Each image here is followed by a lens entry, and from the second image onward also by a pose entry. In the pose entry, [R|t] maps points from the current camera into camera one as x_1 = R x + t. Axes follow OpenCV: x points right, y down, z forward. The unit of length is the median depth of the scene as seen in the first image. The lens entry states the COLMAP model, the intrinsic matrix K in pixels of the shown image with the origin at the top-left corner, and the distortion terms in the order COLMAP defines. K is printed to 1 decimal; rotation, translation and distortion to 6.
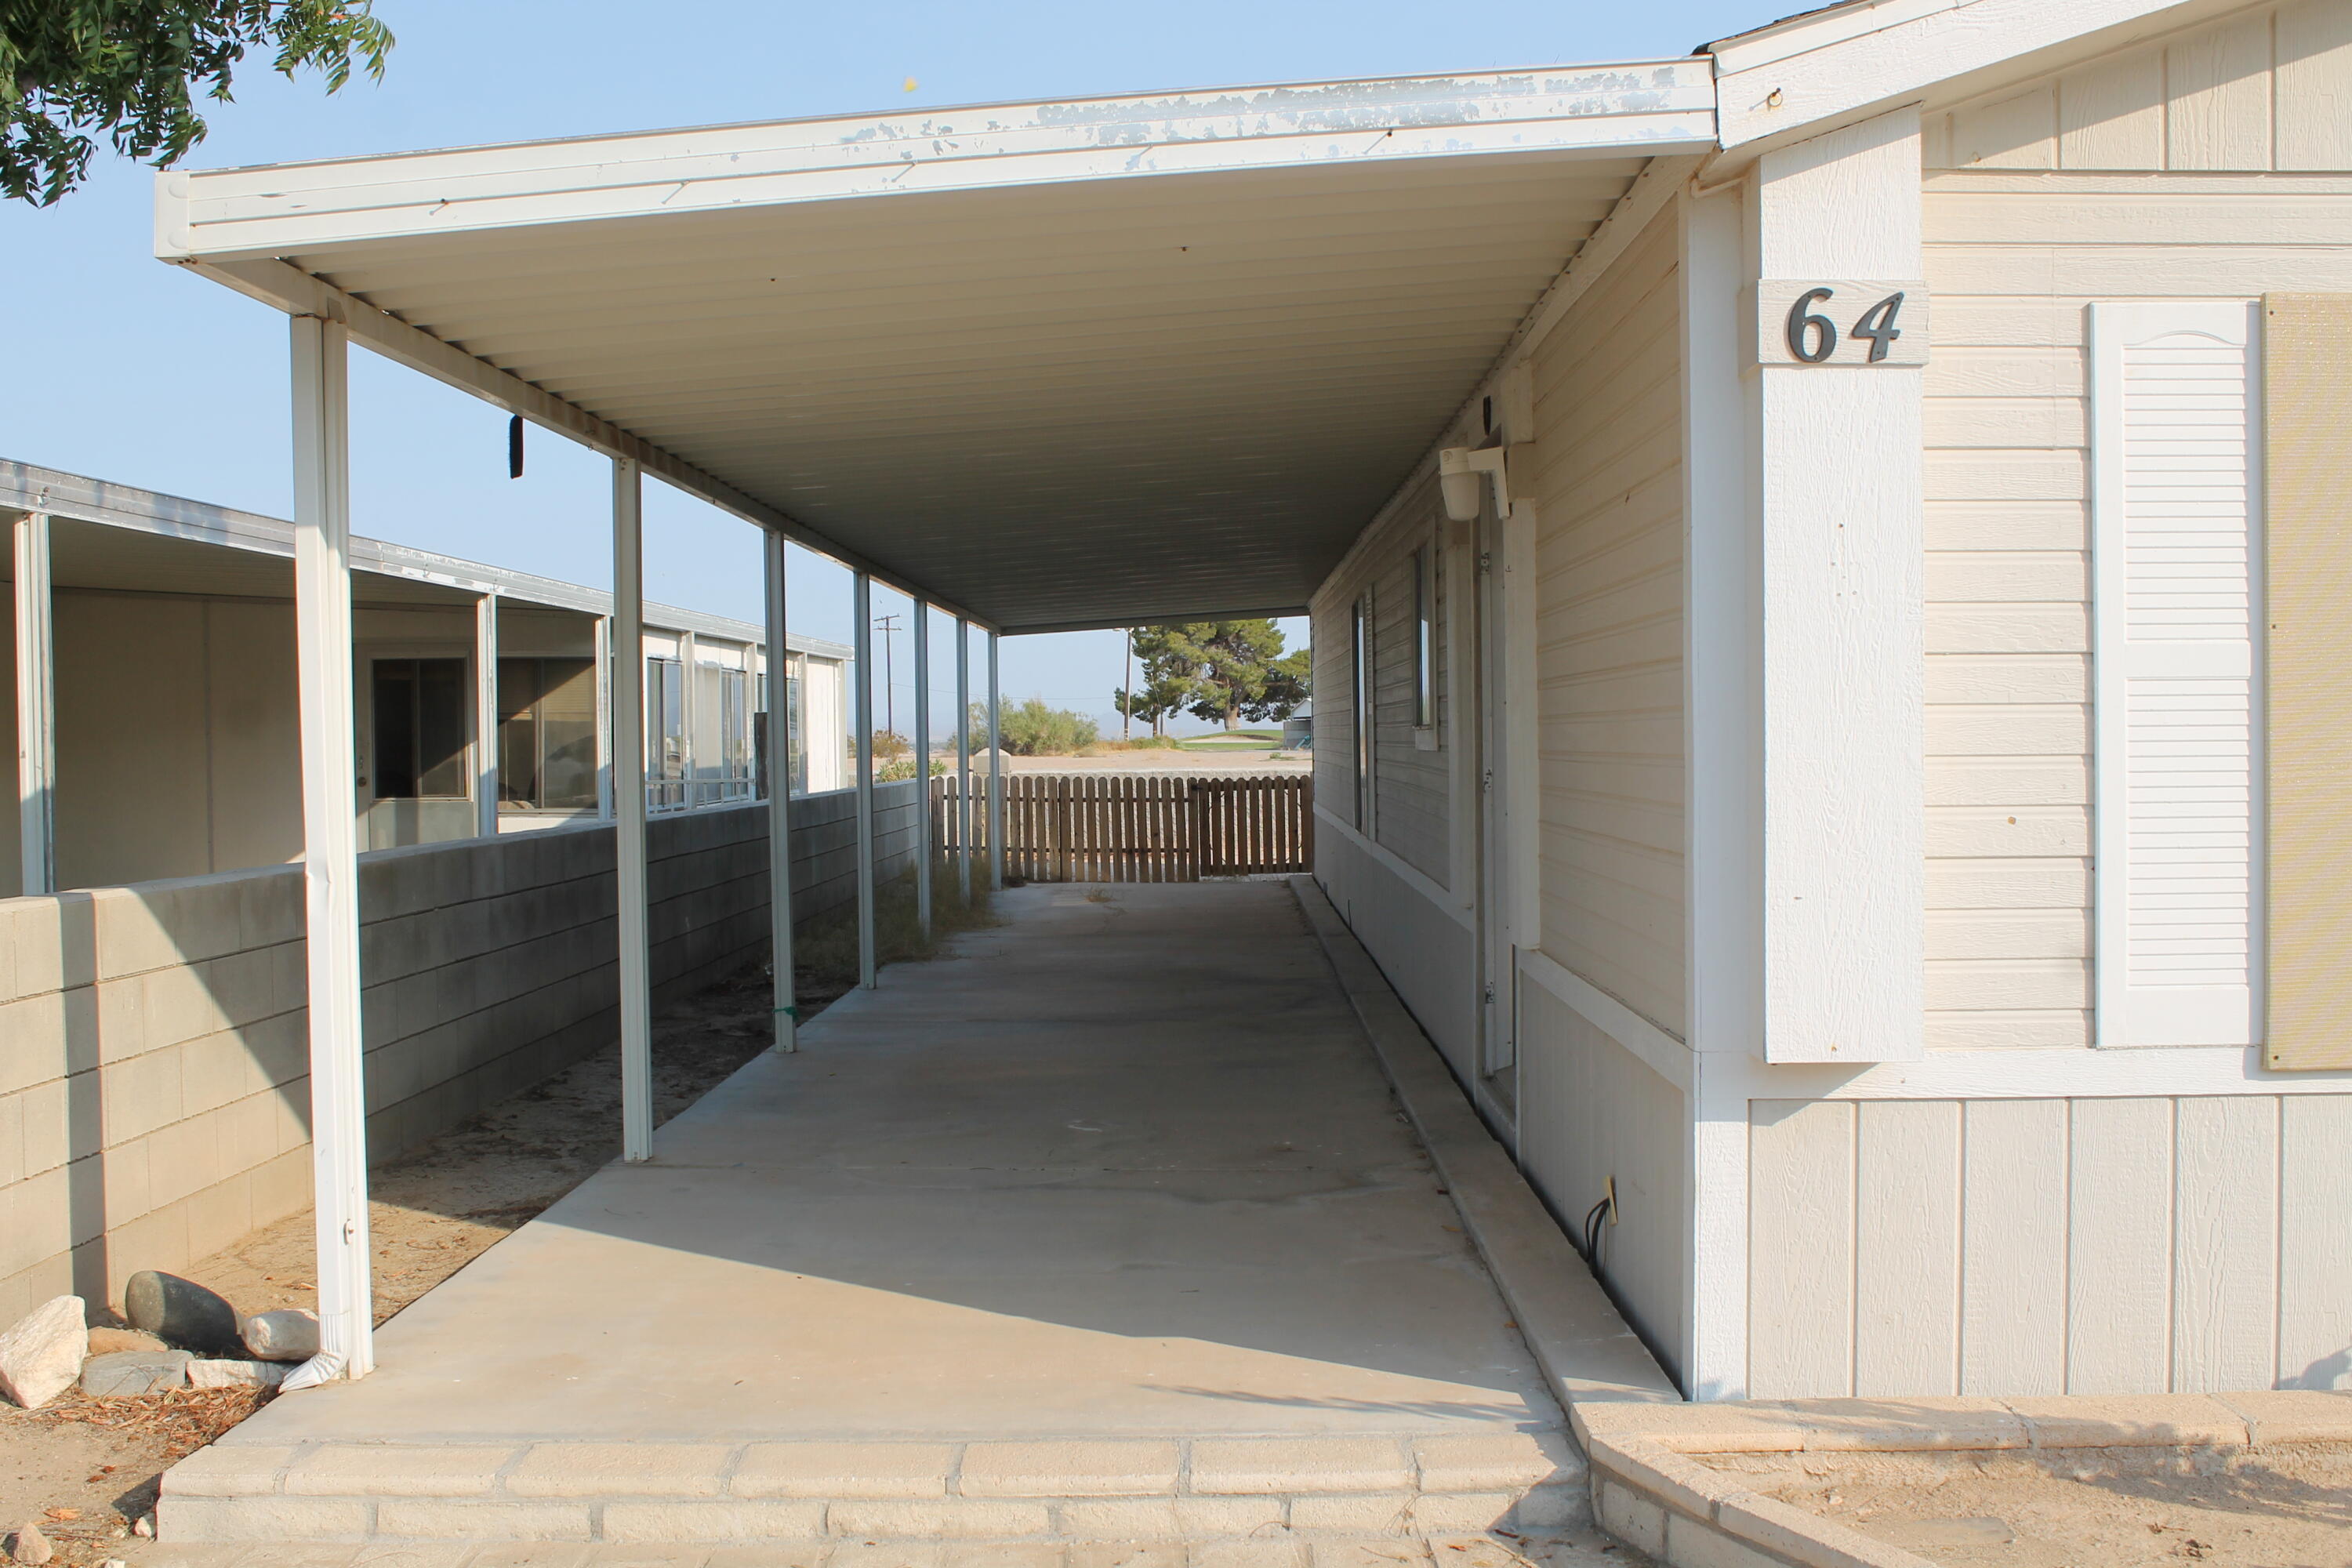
lens RADIAL K [[2306.5, 0, 1177.1], [0, 2306.5, 796.0], [0, 0, 1]] dist [-0.090499, 0.000000]
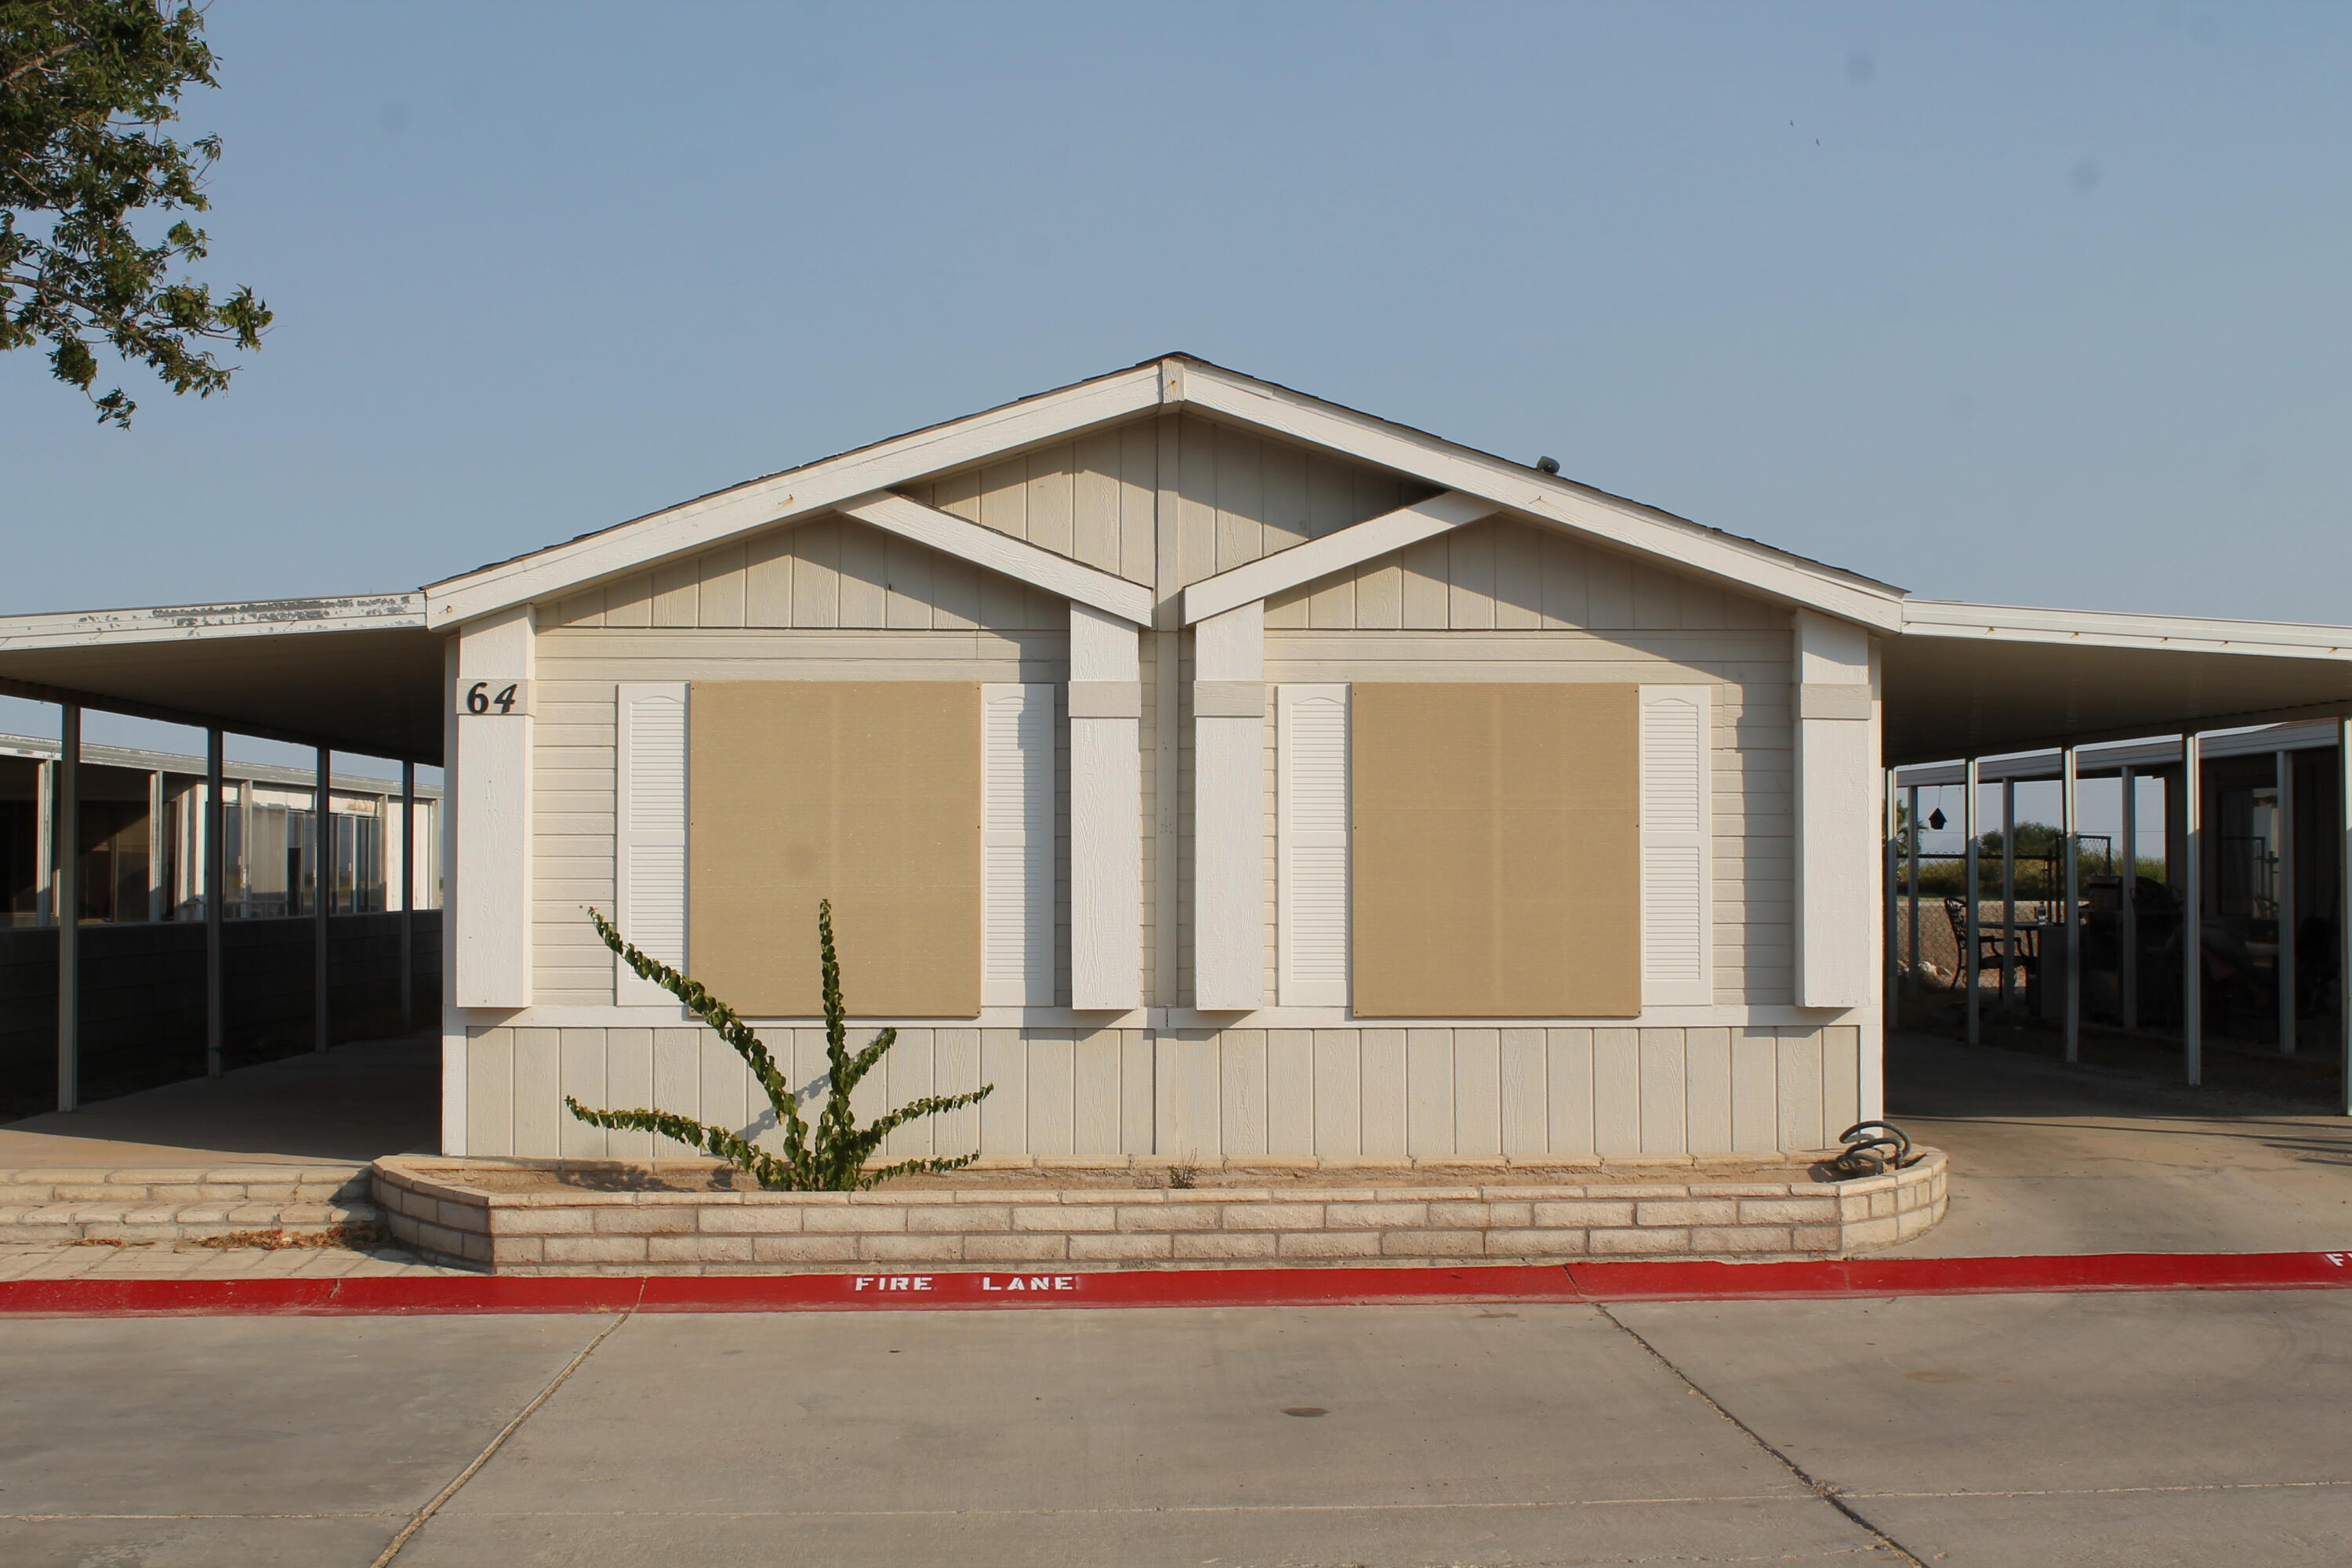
lens RADIAL K [[2685.9, 0, 1175.2], [0, 2685.9, 781.6], [0, 0, 1]] dist [-0.088077, 0.000000]
pose [[0.998379, 0.009021, 0.056203, 0.850522], [-0.005637, 0.998178, -0.060080, 0.045903], [-0.056643, 0.059666, 0.996610, -1.828907]]
